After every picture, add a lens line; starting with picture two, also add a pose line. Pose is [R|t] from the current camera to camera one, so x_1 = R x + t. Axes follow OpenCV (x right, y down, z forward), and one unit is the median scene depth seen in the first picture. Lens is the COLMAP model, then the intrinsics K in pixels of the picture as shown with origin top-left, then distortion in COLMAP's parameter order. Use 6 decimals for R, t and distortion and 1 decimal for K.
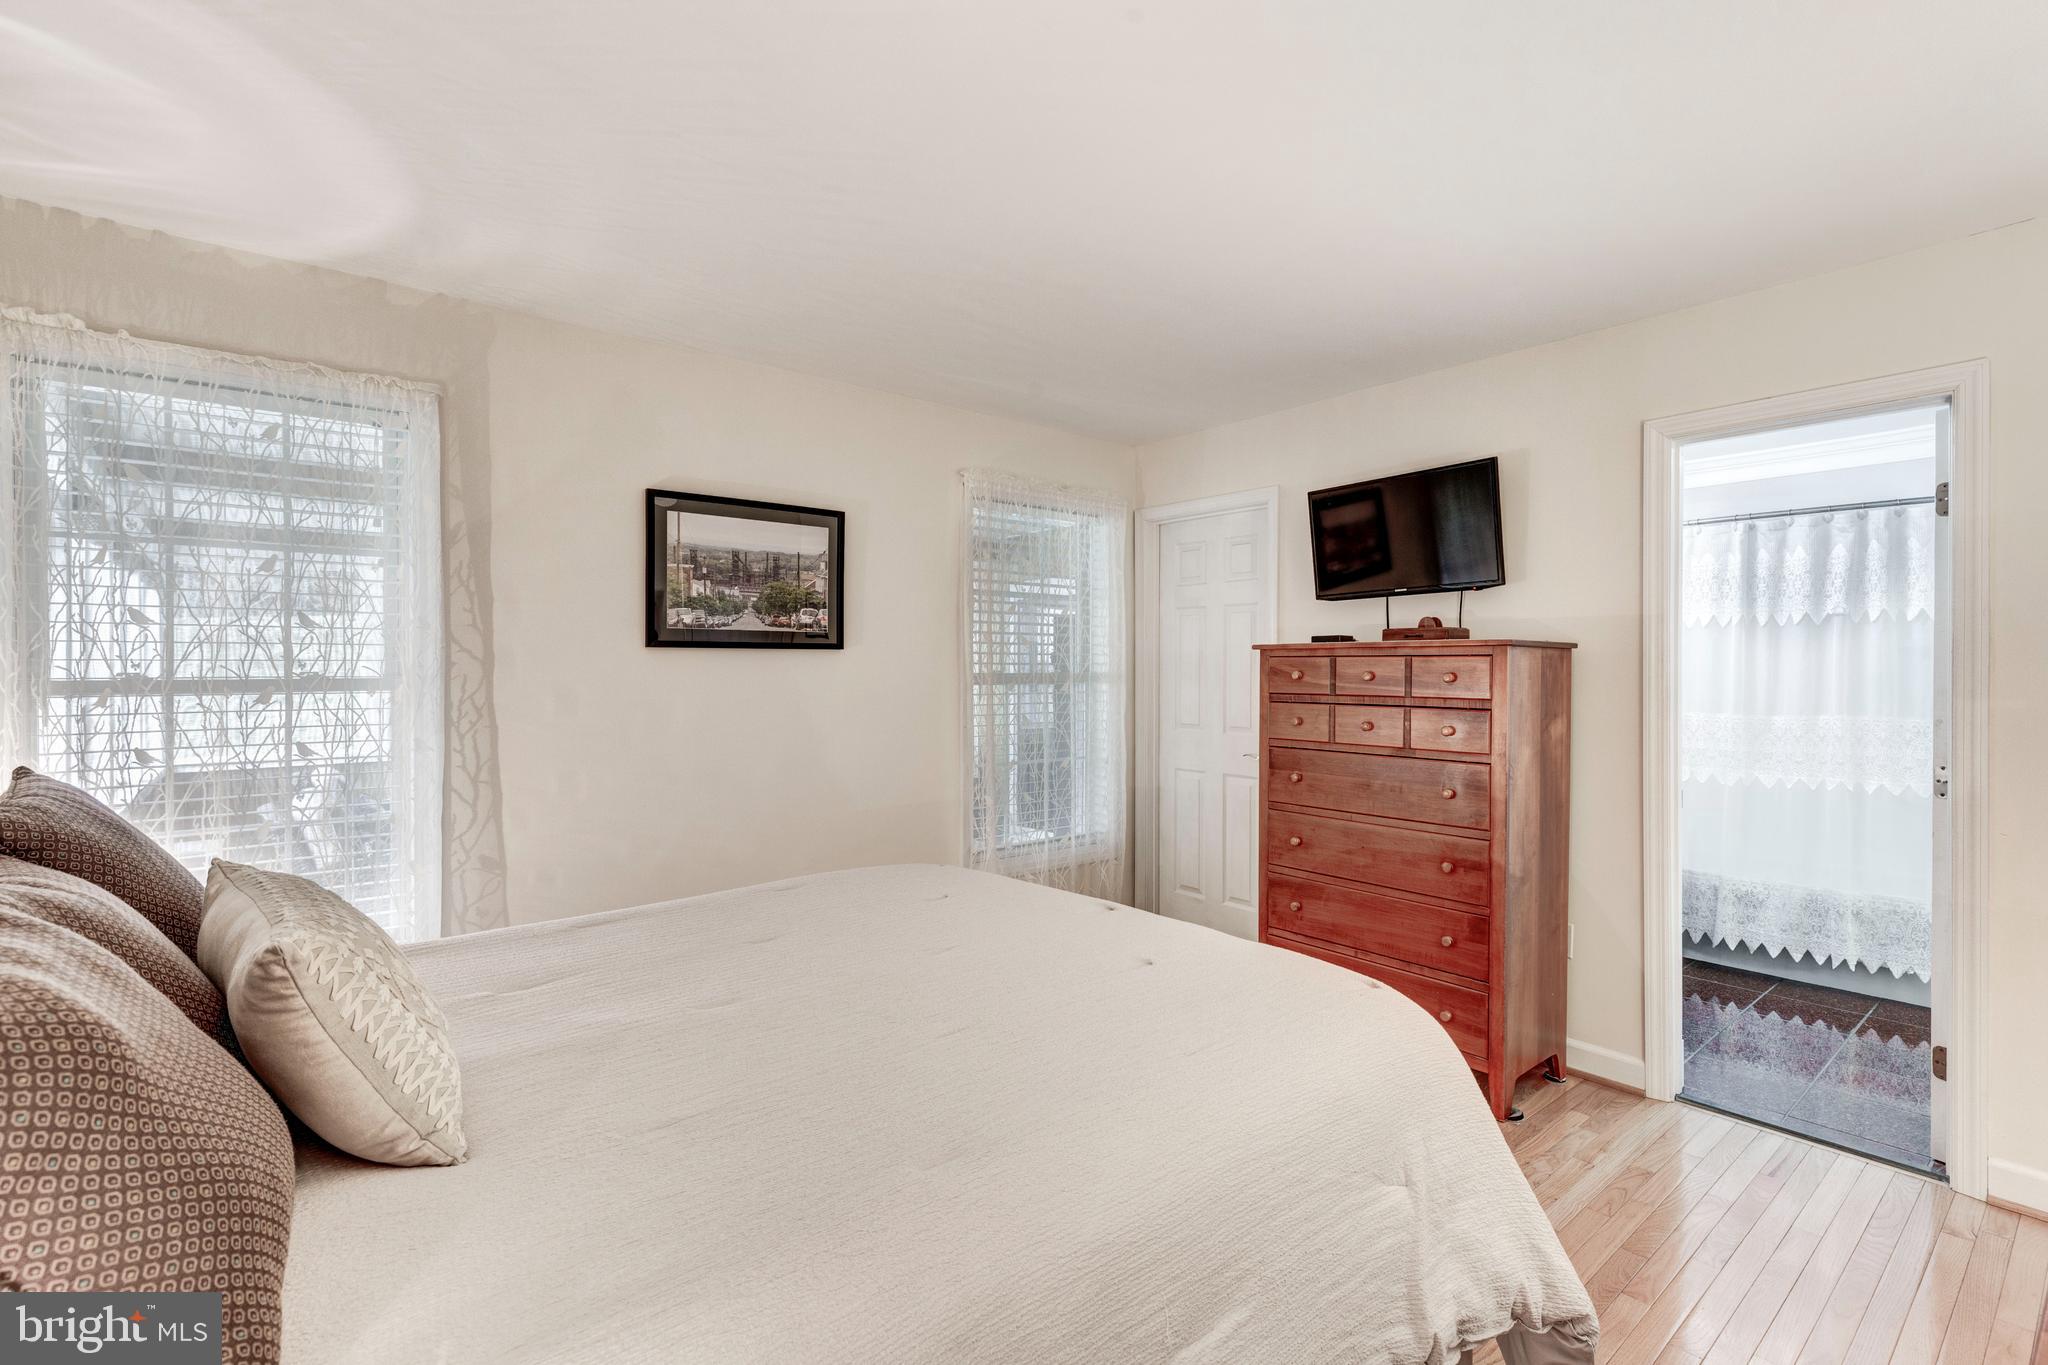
lens RADIAL K [[944.4, 0, 1028.2], [0, 944.4, 691.4], [0, 0, 1]] dist [0.007520, 0.000138]
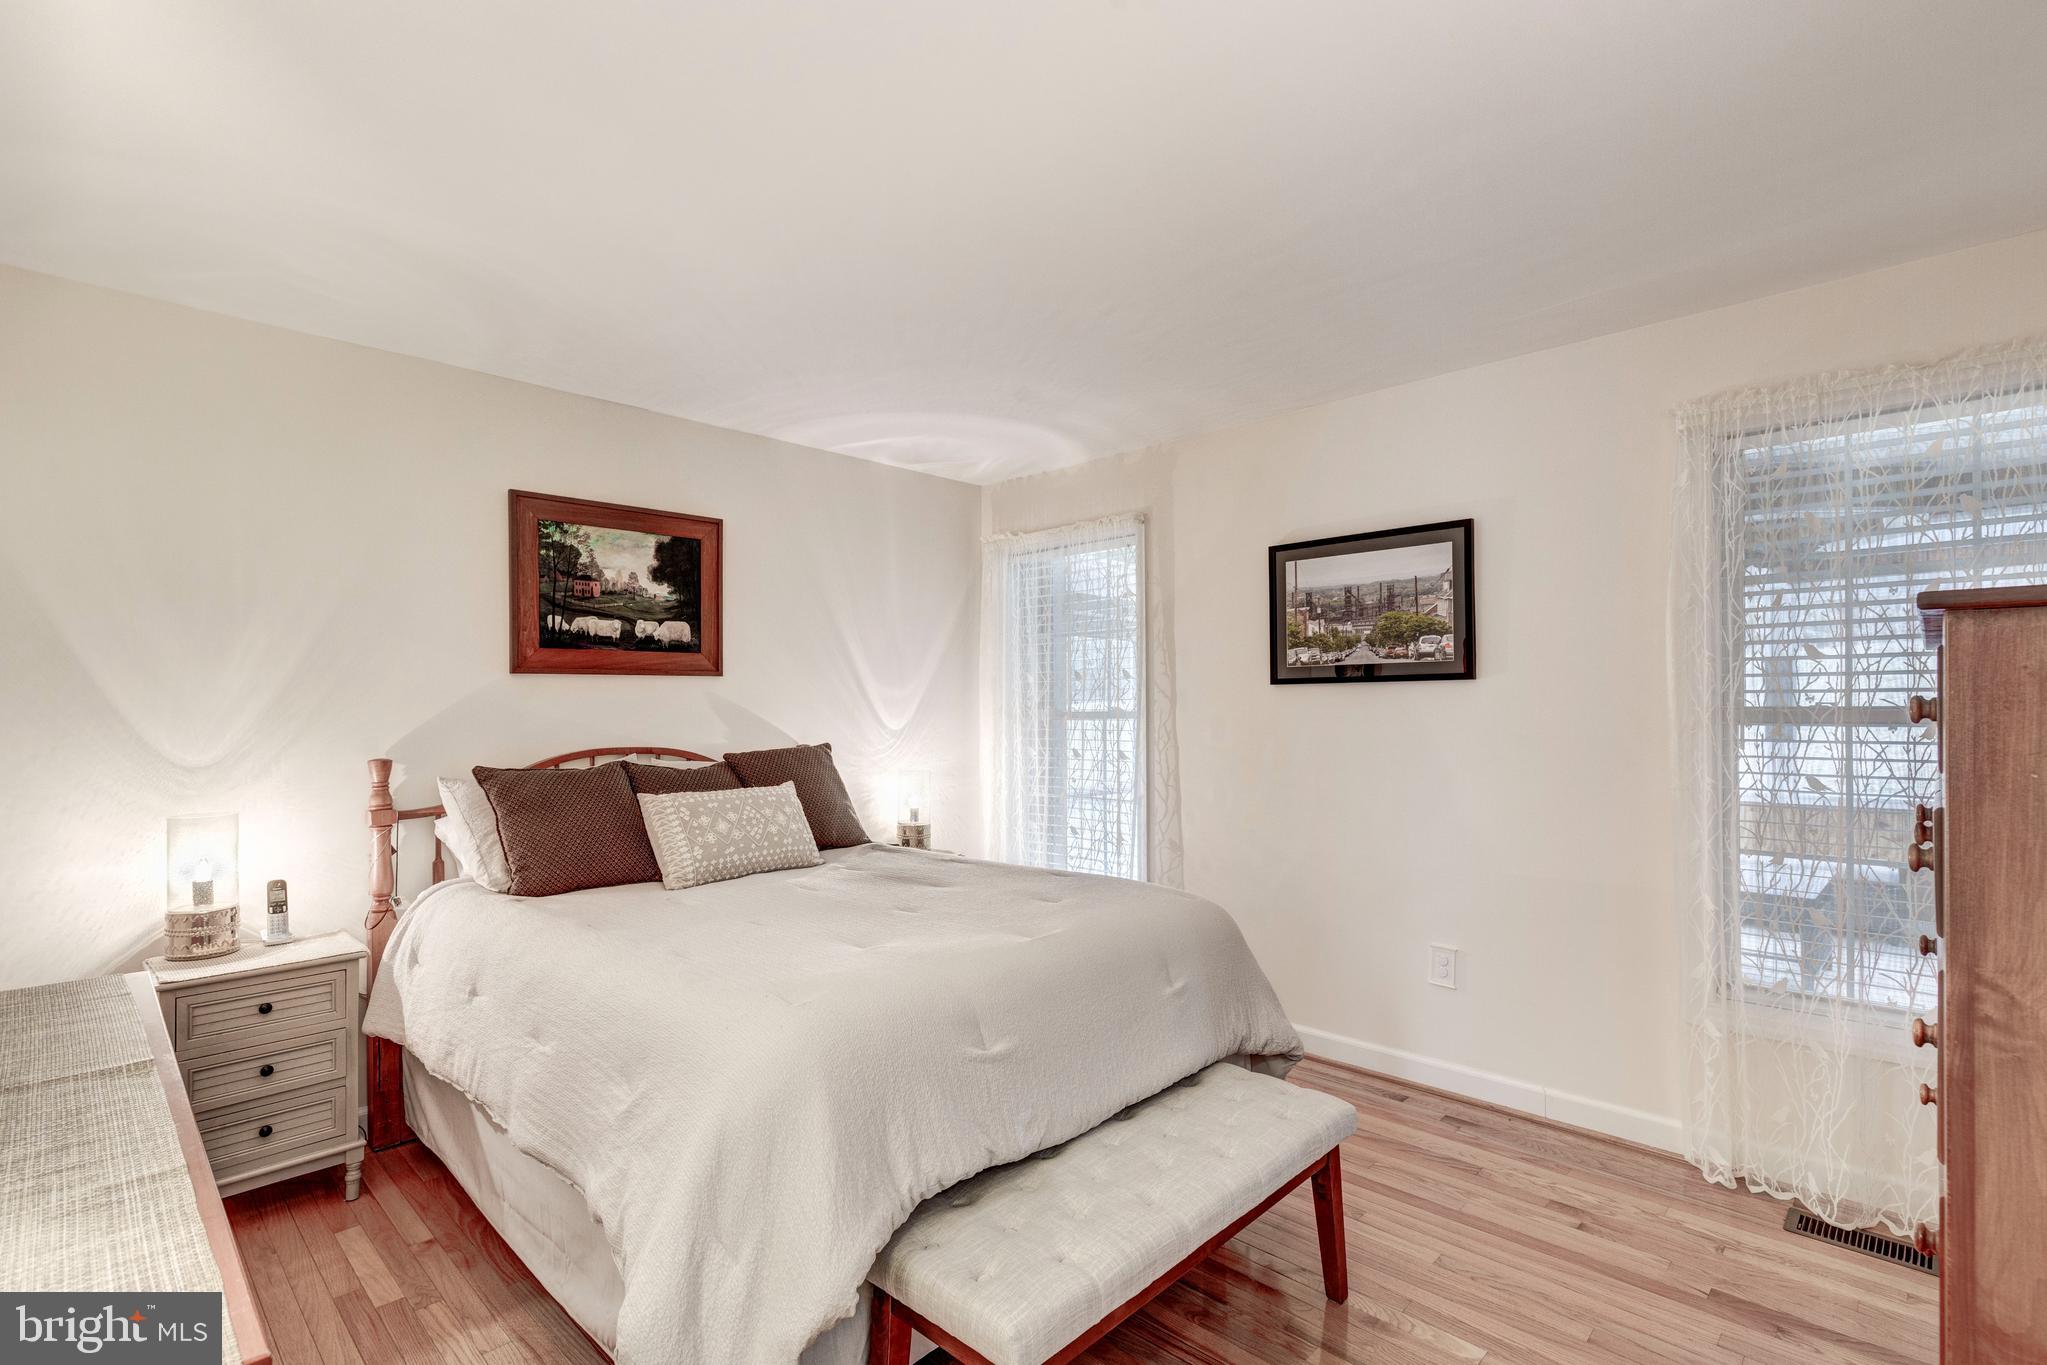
lens RADIAL K [[920.8, 0, 1031.0], [0, 920.8, 692.7], [0, 0, 1]] dist [0.000692, -0.000016]
pose [[0.101833, -0.014422, -0.994697, 0.636519], [-0.017063, 0.999722, -0.016241, -0.013166], [0.994655, 0.018627, 0.101558, 0.561781]]
